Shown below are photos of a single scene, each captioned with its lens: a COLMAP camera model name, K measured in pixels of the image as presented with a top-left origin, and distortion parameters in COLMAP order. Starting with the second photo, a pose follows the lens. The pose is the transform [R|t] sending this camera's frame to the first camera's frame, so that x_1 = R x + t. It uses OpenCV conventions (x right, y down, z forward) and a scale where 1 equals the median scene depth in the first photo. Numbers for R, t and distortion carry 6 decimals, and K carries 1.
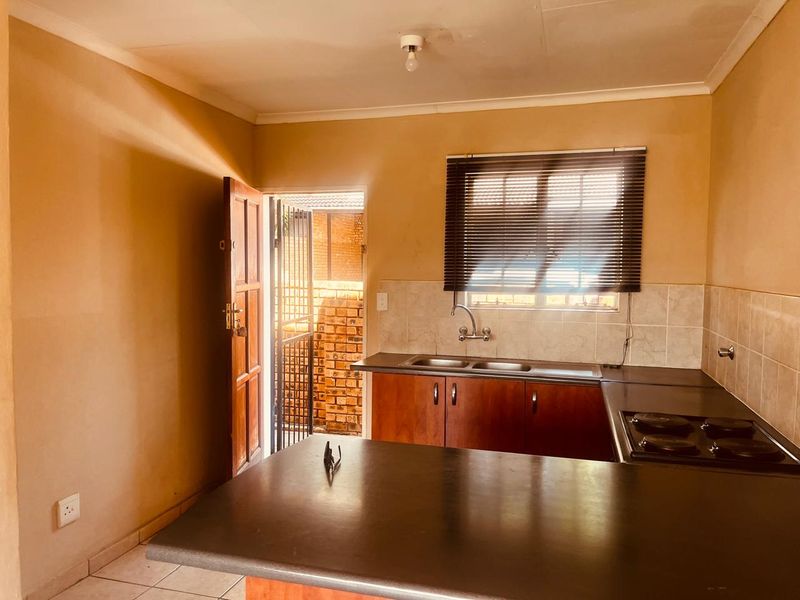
lens RADIAL K [[607.0, 0, 391.3], [0, 607.0, 298.9], [0, 0, 1]] dist [0.024494, -0.031385]
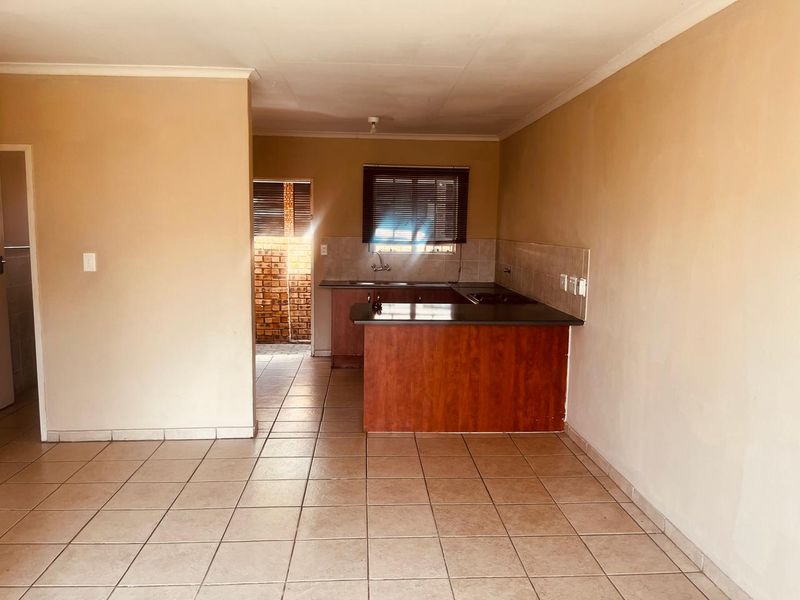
lens RADIAL K [[607.0, 0, 395.8], [0, 607.0, 298.0], [0, 0, 1]] dist [0.024494, -0.031385]
pose [[0.941590, -0.032142, 0.335225, -0.410286], [0.009234, 0.997525, 0.069710, 0.023371], [-0.336636, -0.062543, 0.939556, -0.673523]]
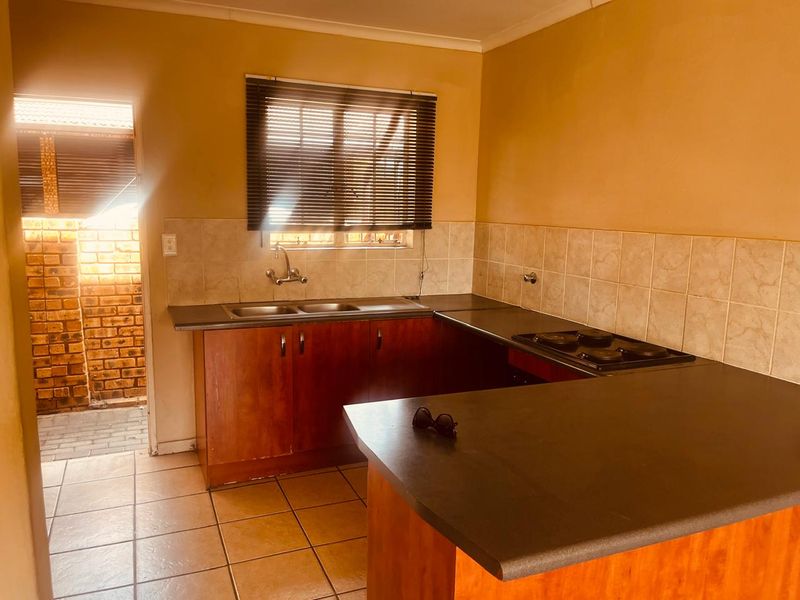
lens RADIAL K [[607.0, 0, 395.5], [0, 607.0, 302.6], [0, 0, 1]] dist [0.024494, -0.031385]
pose [[0.772015, -0.091106, 0.629040, -0.319490], [0.018744, 0.992507, 0.120743, -0.012132], [-0.635327, -0.081425, 0.767938, 0.168867]]
